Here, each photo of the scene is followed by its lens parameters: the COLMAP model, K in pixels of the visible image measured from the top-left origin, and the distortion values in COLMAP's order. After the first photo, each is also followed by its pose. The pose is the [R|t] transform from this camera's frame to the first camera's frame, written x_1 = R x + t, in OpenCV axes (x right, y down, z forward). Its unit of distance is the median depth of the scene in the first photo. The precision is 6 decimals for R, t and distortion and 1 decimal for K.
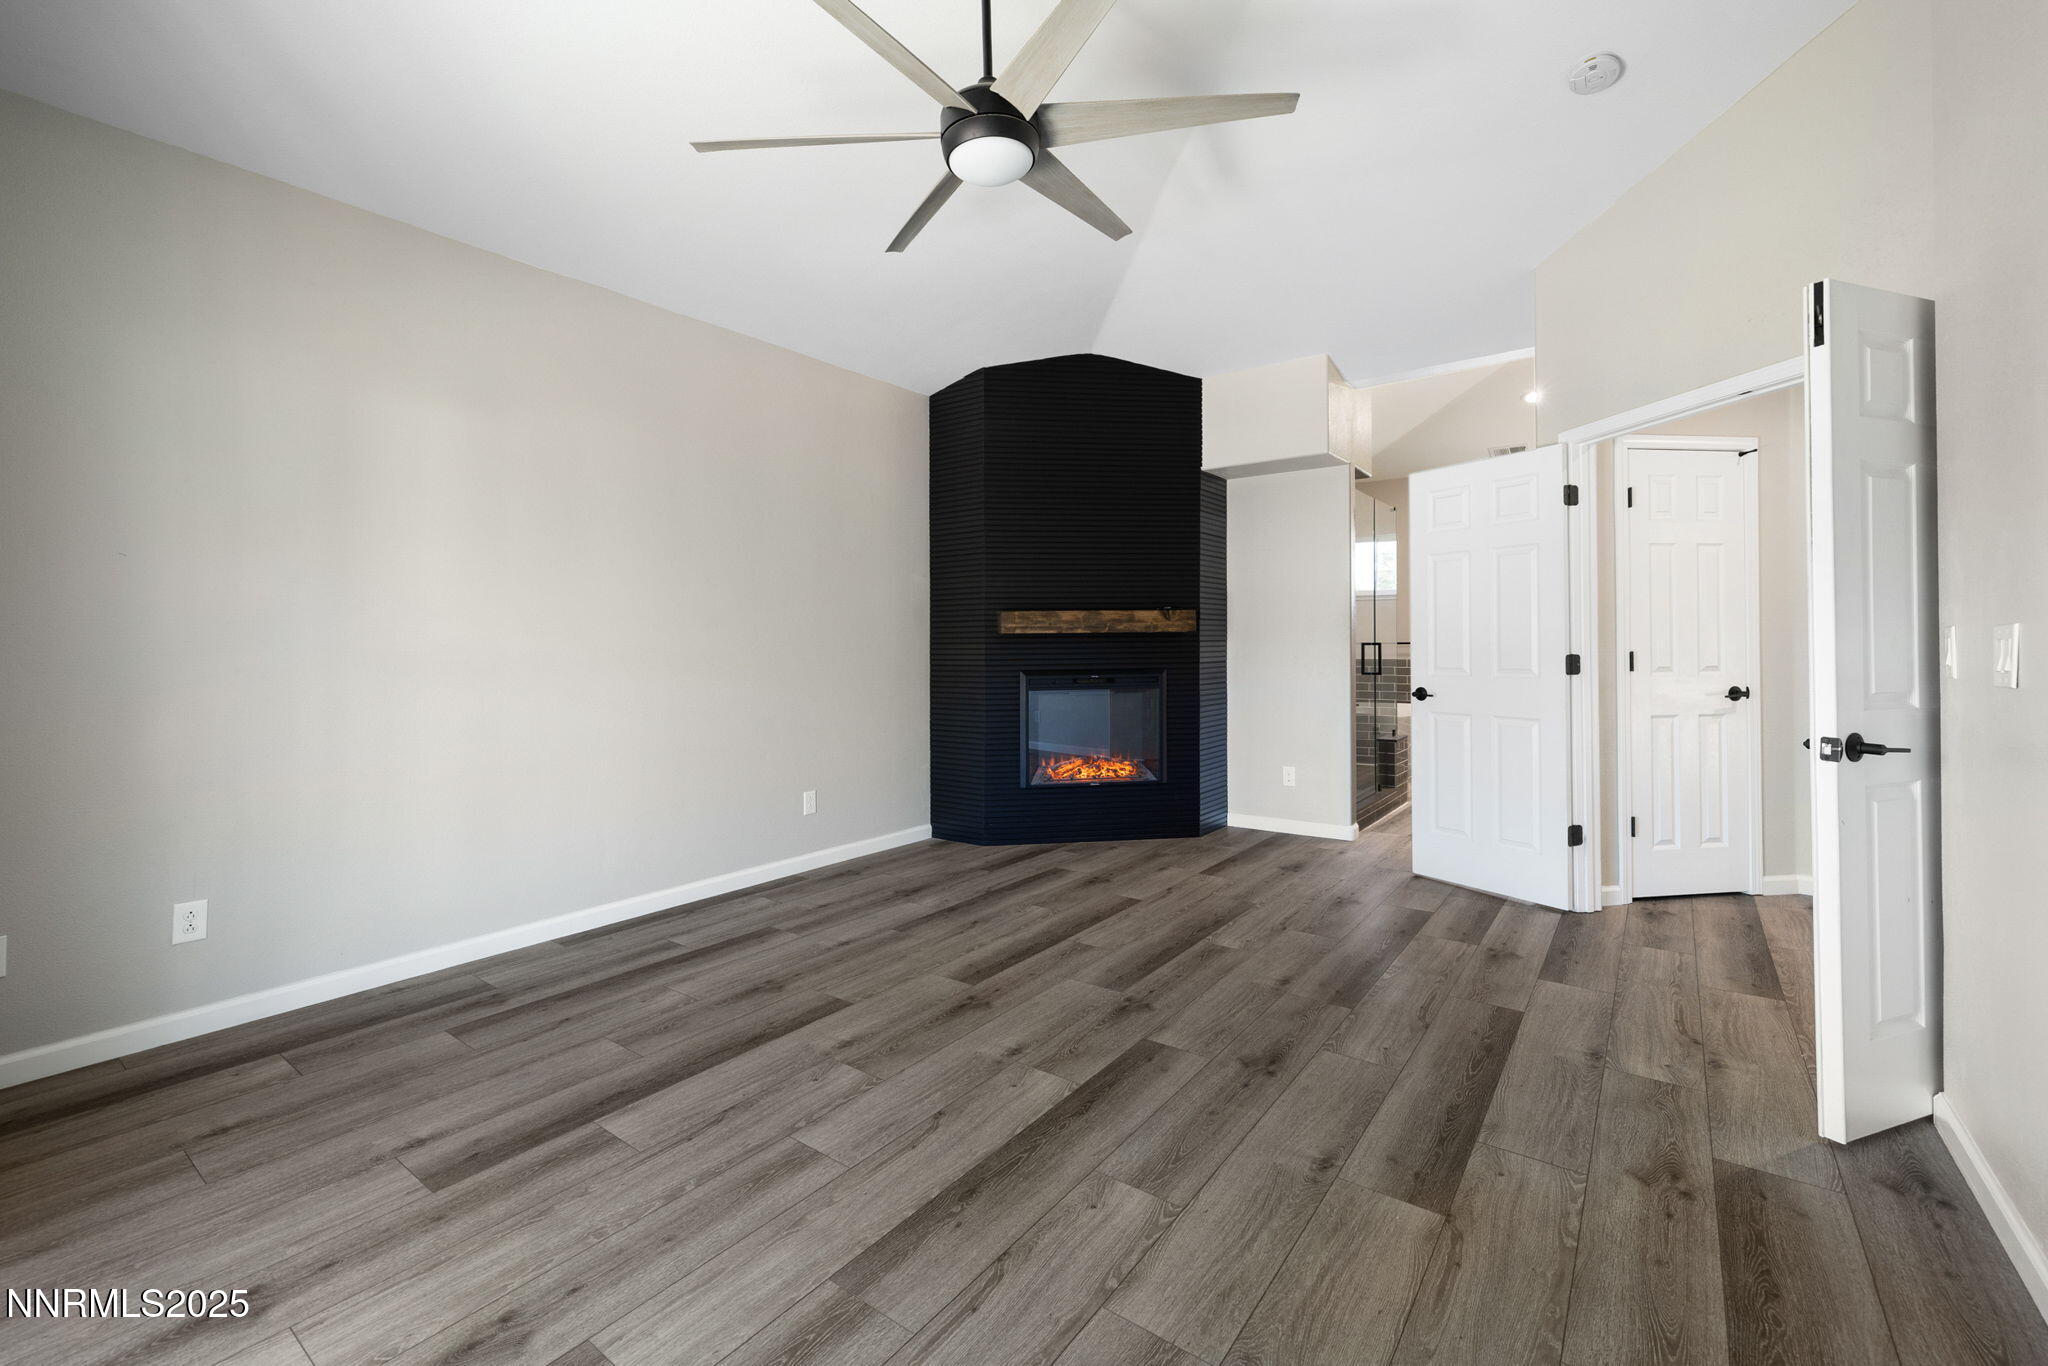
lens RADIAL K [[863.4, 0, 1020.5], [0, 863.4, 645.1], [0, 0, 1]] dist [0.000769, -0.000186]
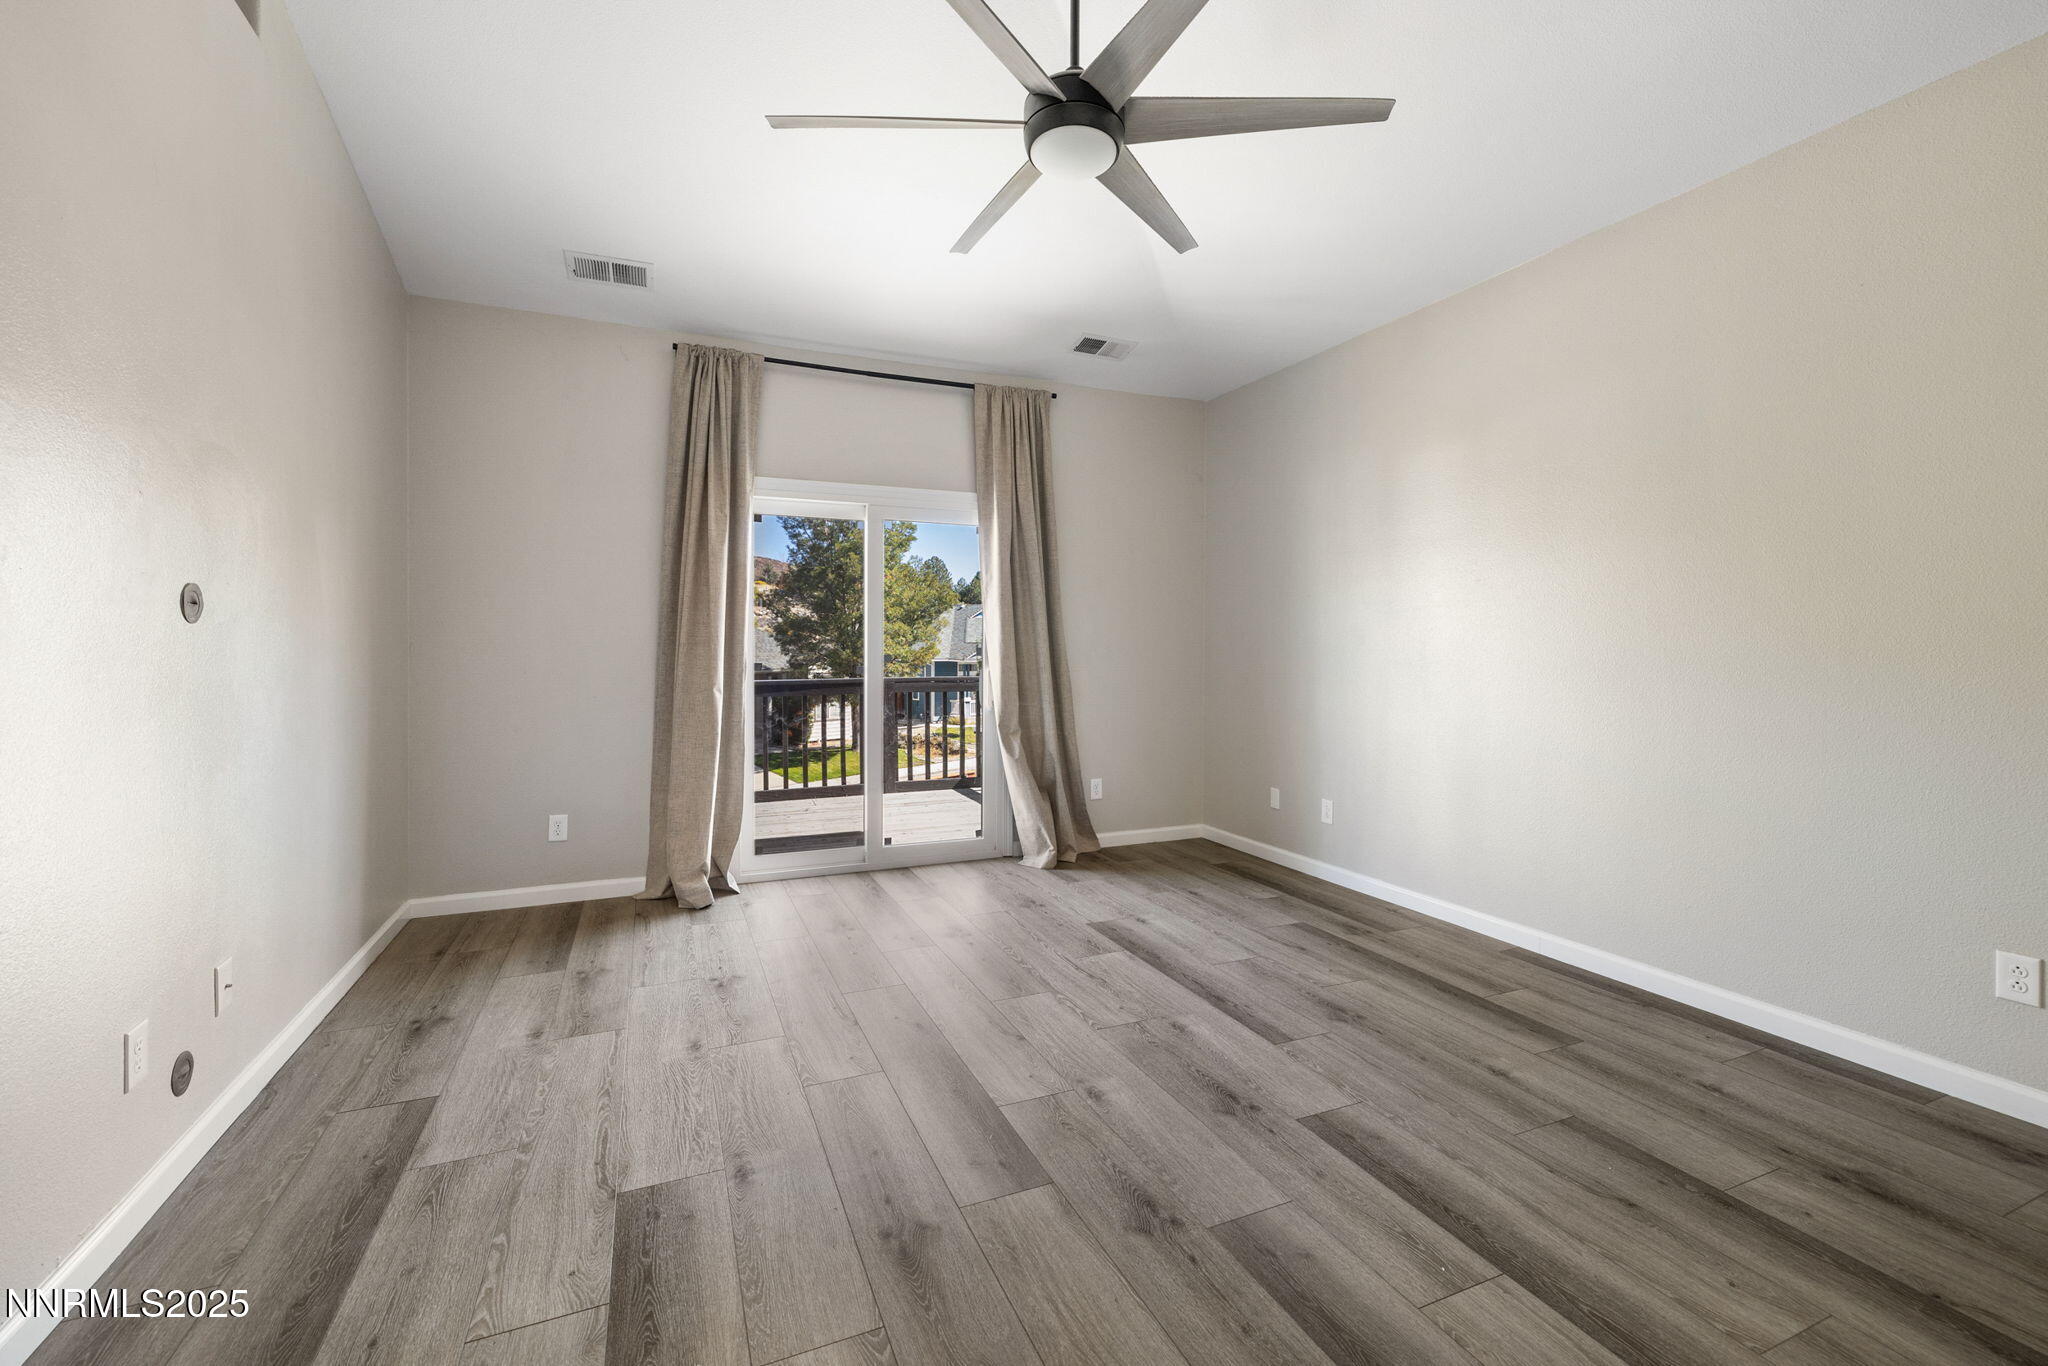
lens RADIAL K [[863.4, 0, 1020.5], [0, 863.4, 645.1], [0, 0, 1]] dist [0.000769, -0.000186]
pose [[-0.502616, 0.002903, -0.864505, 0.792737], [0.000524, 0.999995, 0.003053, -0.007618], [0.864510, 0.001081, -0.502615, 1.342346]]
